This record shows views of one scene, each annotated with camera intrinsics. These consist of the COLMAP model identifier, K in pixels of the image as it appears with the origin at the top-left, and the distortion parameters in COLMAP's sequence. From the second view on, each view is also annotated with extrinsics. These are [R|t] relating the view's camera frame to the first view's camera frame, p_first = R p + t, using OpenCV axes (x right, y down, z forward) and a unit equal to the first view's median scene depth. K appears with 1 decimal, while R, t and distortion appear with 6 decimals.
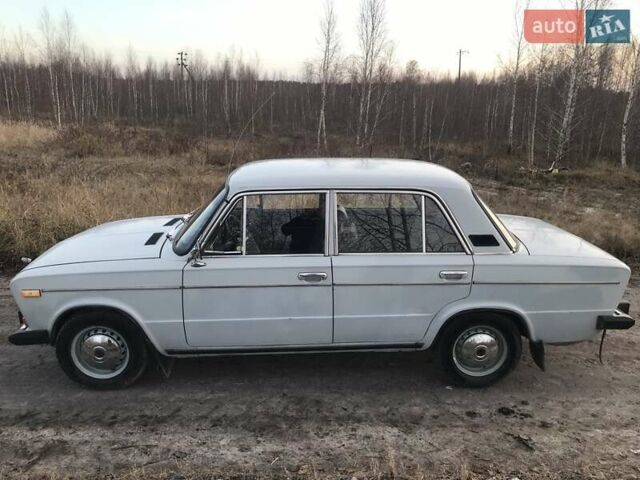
lens RADIAL K [[516.1, 0, 321.4], [0, 516.1, 236.2], [0, 0, 1]] dist [0.010519, 0.008501]
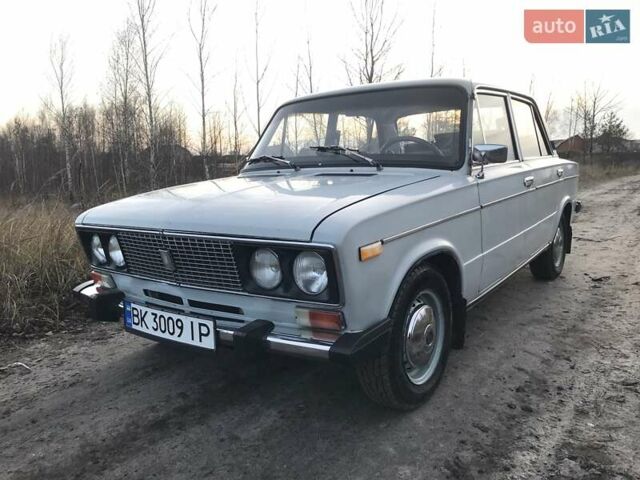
lens RADIAL K [[516.1, 0, 321.4], [0, 516.1, 236.2], [0, 0, 1]] dist [0.010519, 0.008501]
pose [[0.612463, -0.151557, 0.775835, -0.989266], [0.239269, 0.970953, 0.000788, 0.083104], [-0.753418, 0.185151, 0.630936, 0.709581]]
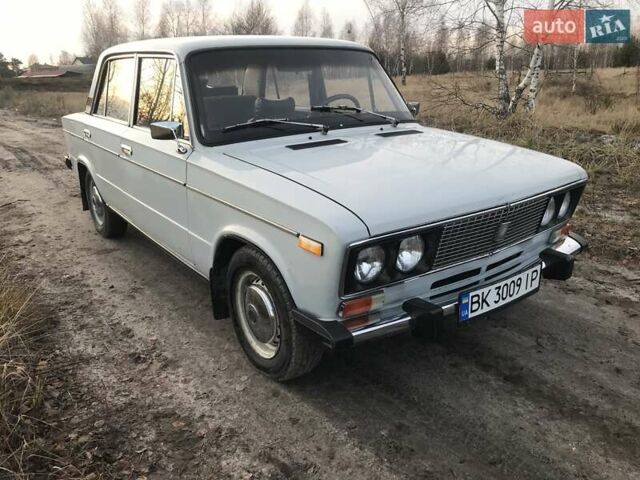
lens RADIAL K [[516.1, 0, 321.4], [0, 516.1, 236.2], [0, 0, 1]] dist [0.010519, 0.008501]
pose [[-0.565625, -0.260537, 0.782425, -1.000022], [0.216271, 0.868709, 0.445614, -0.254114], [-0.795799, 0.421266, -0.435017, 1.685027]]
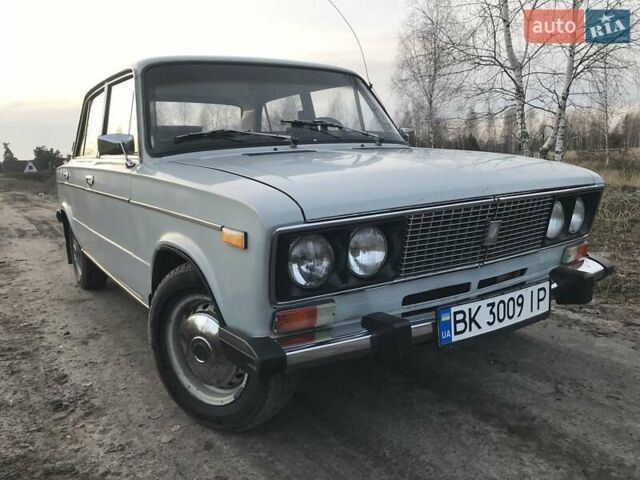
lens RADIAL K [[519.4, 0, 323.3], [0, 519.4, 237.1], [0, 0, 1]] dist [0.005831, 0.009278]
pose [[-0.514605, -0.125537, 0.848188, -0.972910], [0.246495, 0.925805, 0.286576, -0.111898], [-0.821232, 0.356548, -0.445479, 1.592826]]
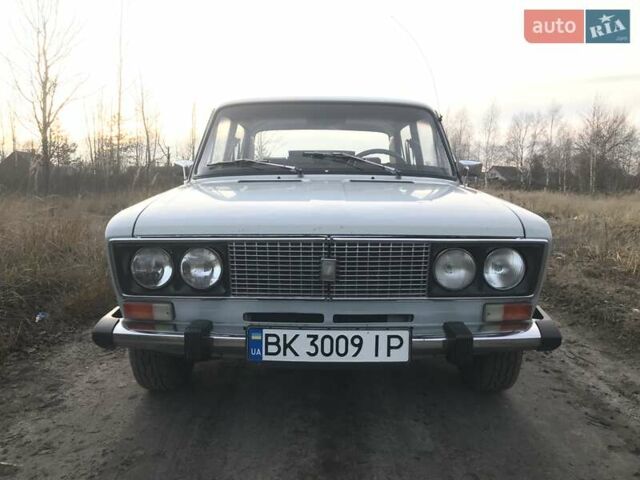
lens RADIAL K [[516.1, 0, 321.4], [0, 516.1, 236.2], [0, 0, 1]] dist [0.010519, 0.008501]
pose [[0.034325, -0.128498, 0.991116, -1.146338], [0.243244, 0.962953, 0.116423, -0.028426], [-0.969358, 0.237086, 0.064310, 1.201497]]
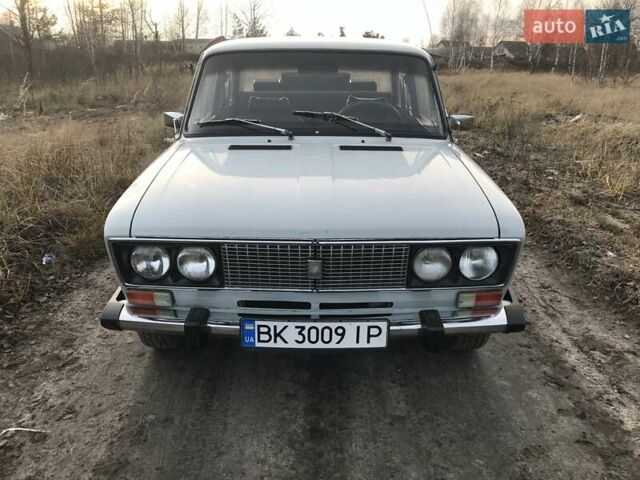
lens RADIAL K [[516.1, 0, 321.4], [0, 516.1, 236.2], [0, 0, 1]] dist [0.010519, 0.008501]
pose [[0.030835, -0.347435, 0.937197, -1.148130], [0.239433, 0.912911, 0.330554, -0.149984], [-0.970423, 0.214204, 0.111337, 1.158691]]
